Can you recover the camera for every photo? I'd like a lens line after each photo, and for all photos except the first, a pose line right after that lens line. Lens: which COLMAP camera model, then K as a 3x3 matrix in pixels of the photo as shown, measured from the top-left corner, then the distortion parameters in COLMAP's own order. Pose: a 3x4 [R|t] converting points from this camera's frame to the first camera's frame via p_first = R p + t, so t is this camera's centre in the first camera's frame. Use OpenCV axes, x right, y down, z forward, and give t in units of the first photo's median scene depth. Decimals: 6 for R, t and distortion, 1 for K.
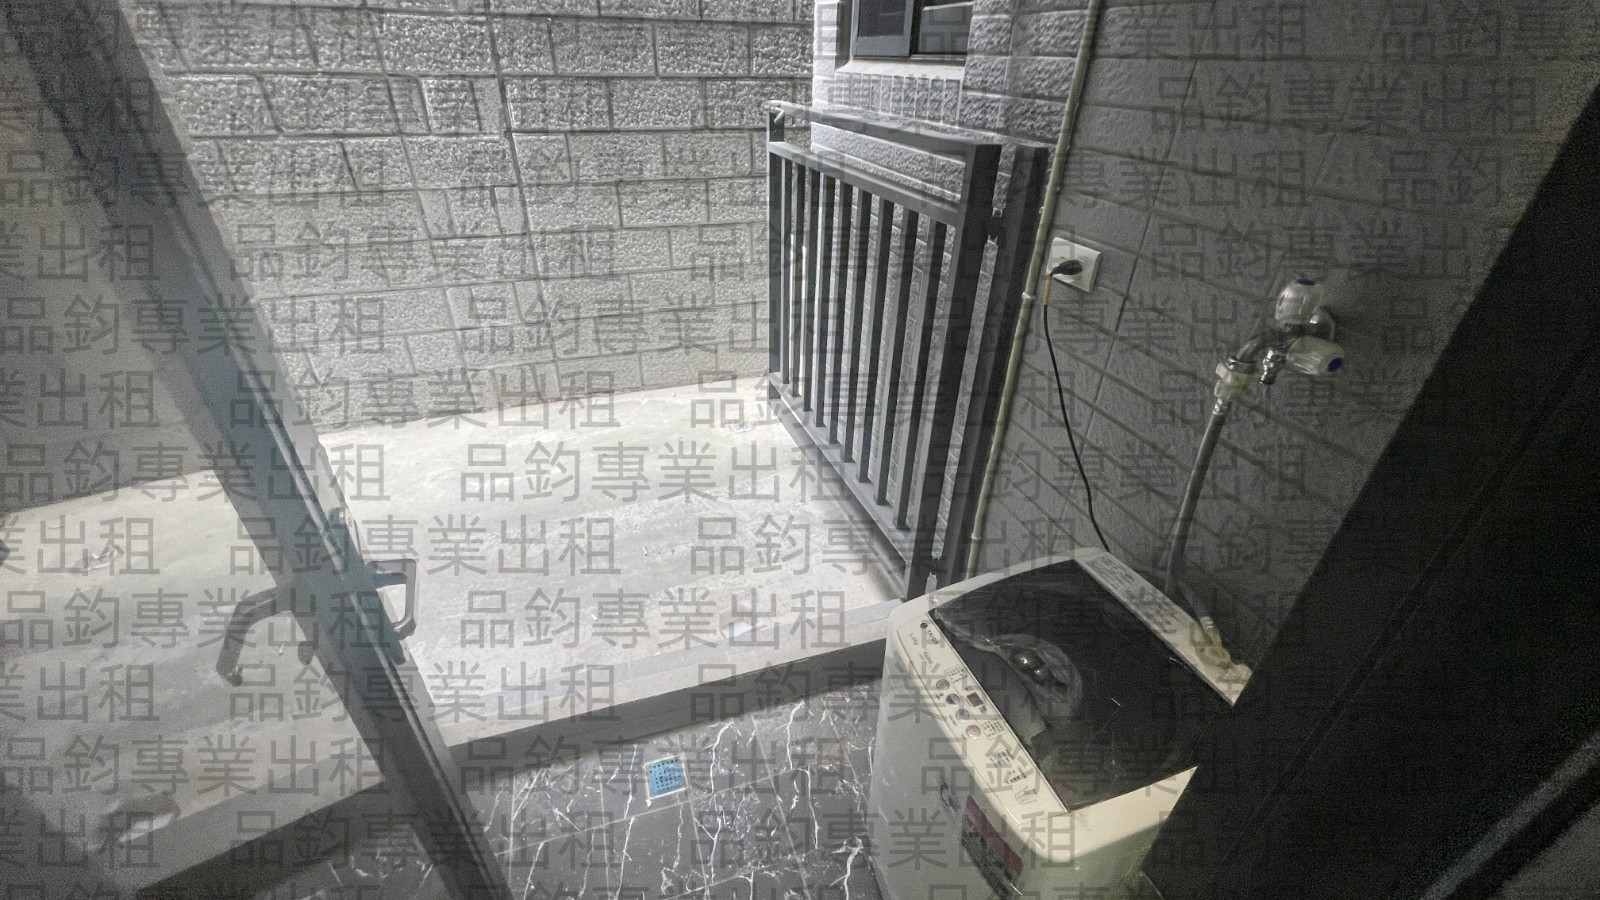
lens RADIAL K [[649.3, 0, 799.5], [0, 649.3, 451.3], [0, 0, 1]] dist [0.011406, 0.000435]
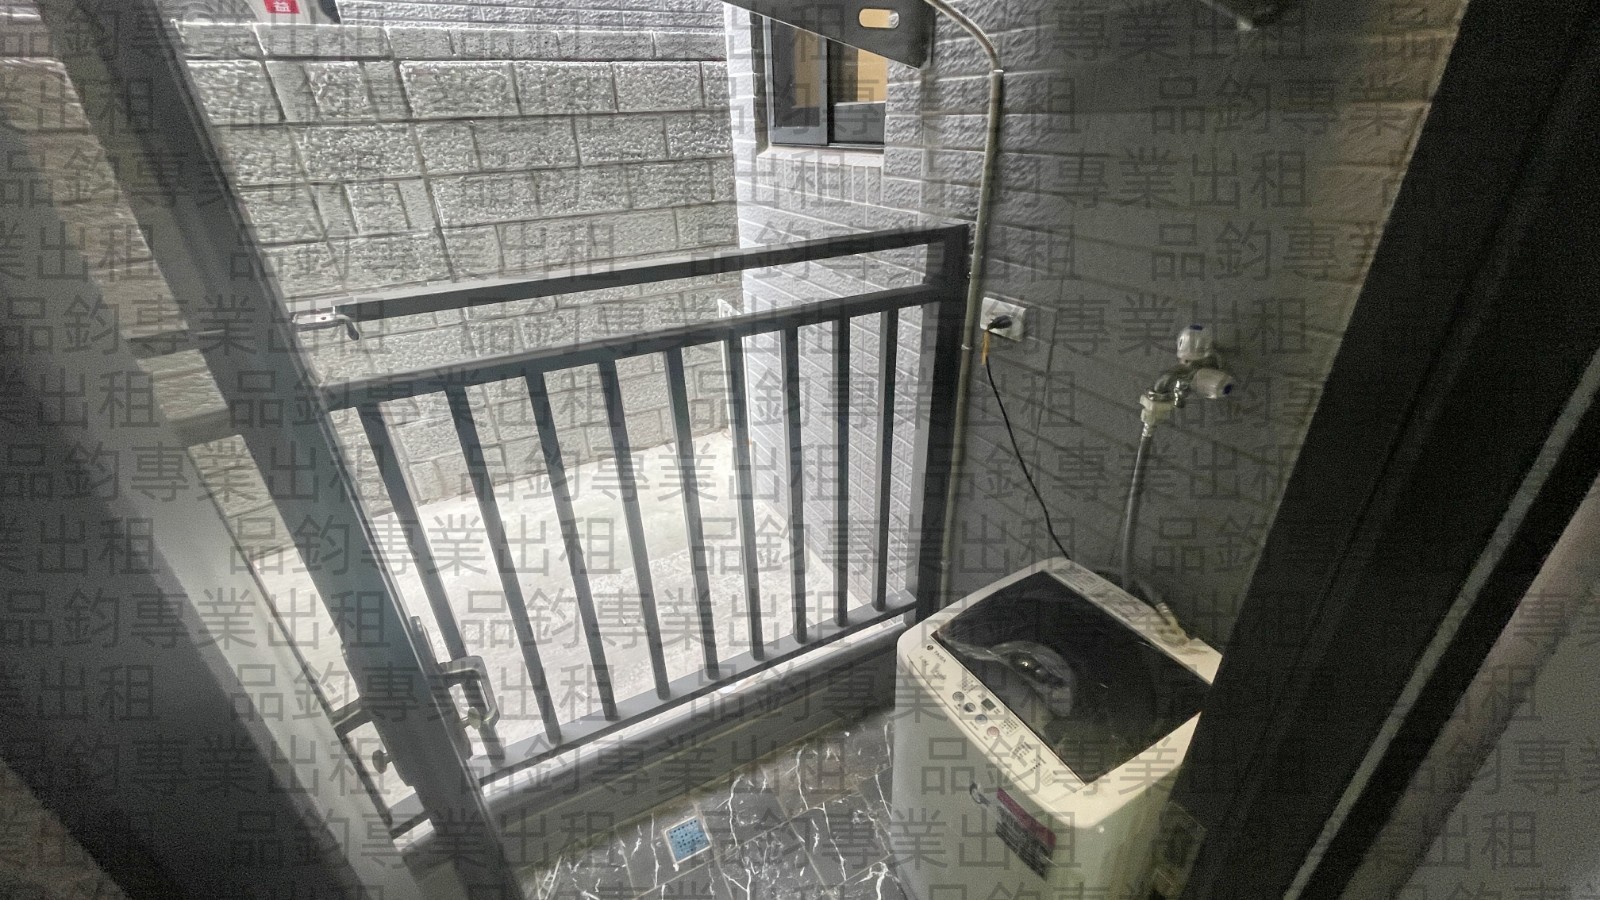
lens RADIAL K [[649.3, 0, 798.0], [0, 649.3, 453.7], [0, 0, 1]] dist [0.011406, 0.000435]
pose [[0.985783, -0.116571, 0.121008, -0.111435], [0.124159, 0.990615, -0.057160, -0.024933], [-0.113209, 0.071371, 0.991004, -0.098466]]
